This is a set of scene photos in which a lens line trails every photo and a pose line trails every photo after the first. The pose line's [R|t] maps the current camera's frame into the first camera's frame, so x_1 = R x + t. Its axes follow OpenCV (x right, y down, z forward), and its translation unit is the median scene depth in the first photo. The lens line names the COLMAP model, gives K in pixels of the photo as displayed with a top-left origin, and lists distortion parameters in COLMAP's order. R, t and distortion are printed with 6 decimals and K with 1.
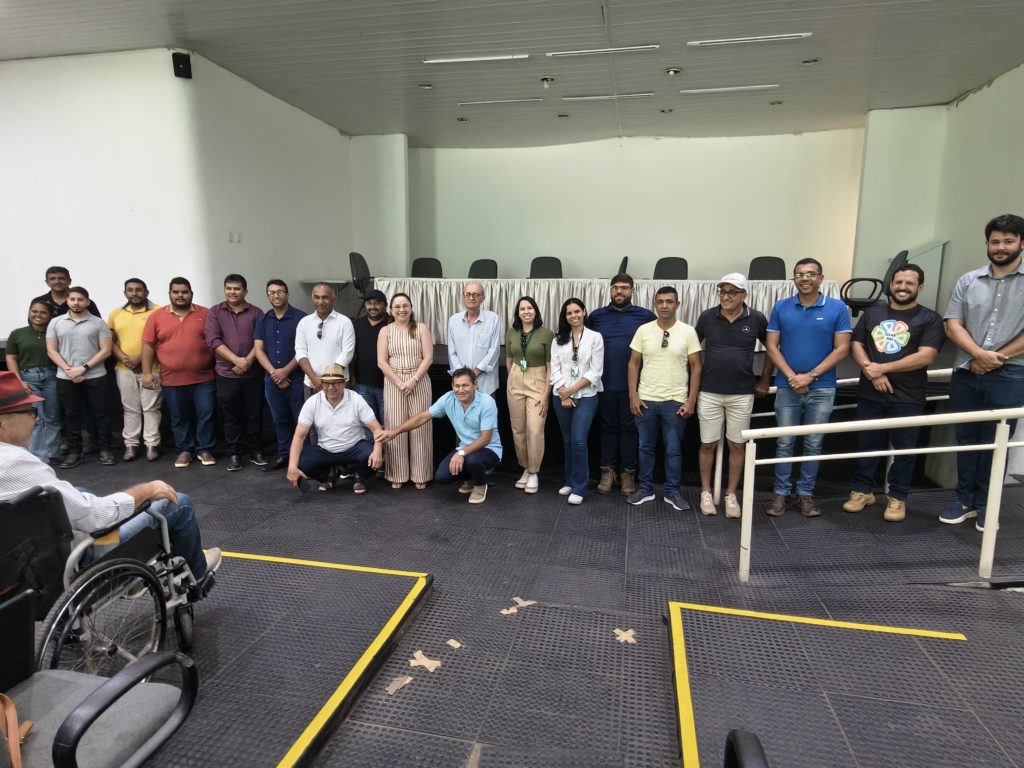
lens RADIAL K [[620.1, 0, 515.4], [0, 620.1, 385.4], [0, 0, 1]] dist [-0.008059, 0.003323]
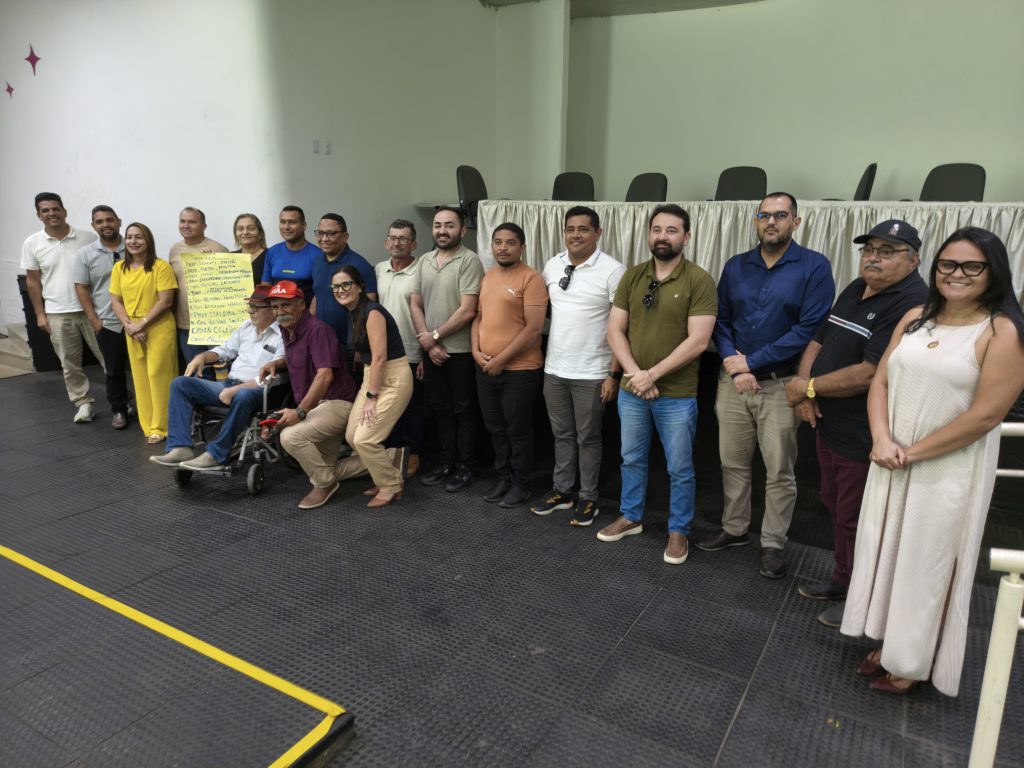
lens RADIAL K [[722.3, 0, 513.4], [0, 722.3, 387.9], [0, 0, 1]] dist [0.034957, -0.033684]
pose [[0.945209, 0.080117, -0.316481, 0.091982], [-0.053504, 0.994328, 0.091917, -0.033215], [0.322050, -0.069948, 0.944135, 0.185034]]
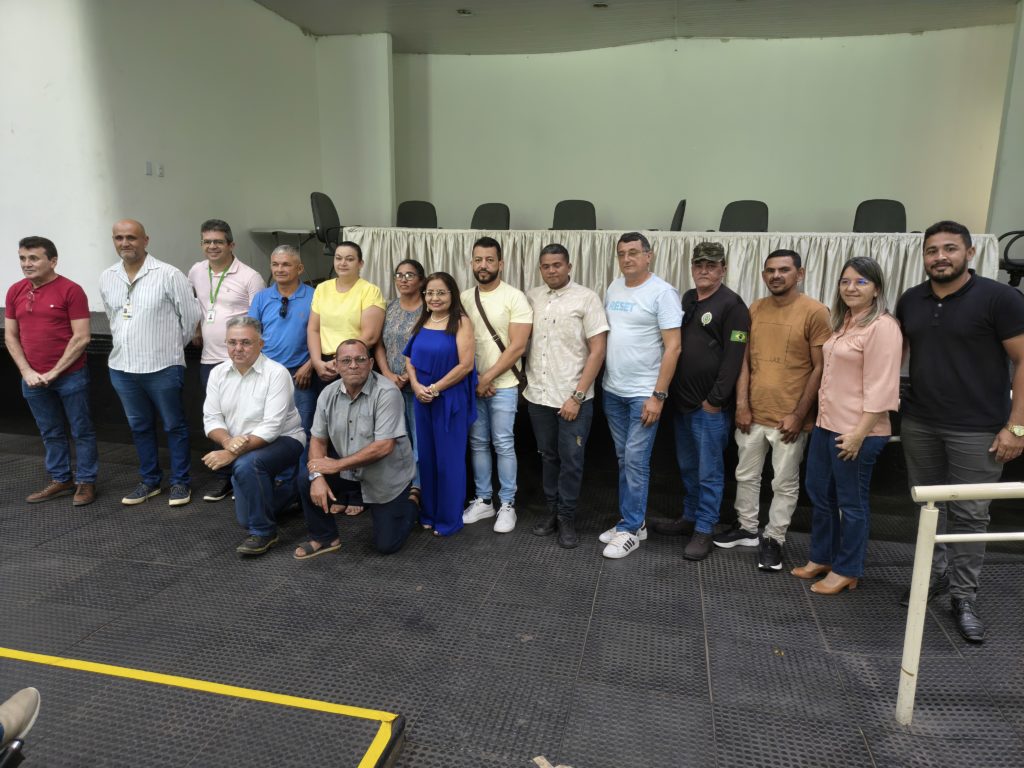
lens RADIAL K [[722.3, 0, 514.4], [0, 722.3, 384.7], [0, 0, 1]] dist [0.034957, -0.033684]
pose [[0.999780, 0.009763, -0.018543, -0.006006], [-0.008957, 0.999032, 0.043067, -0.024585], [0.018945, -0.042891, 0.998900, 0.130738]]
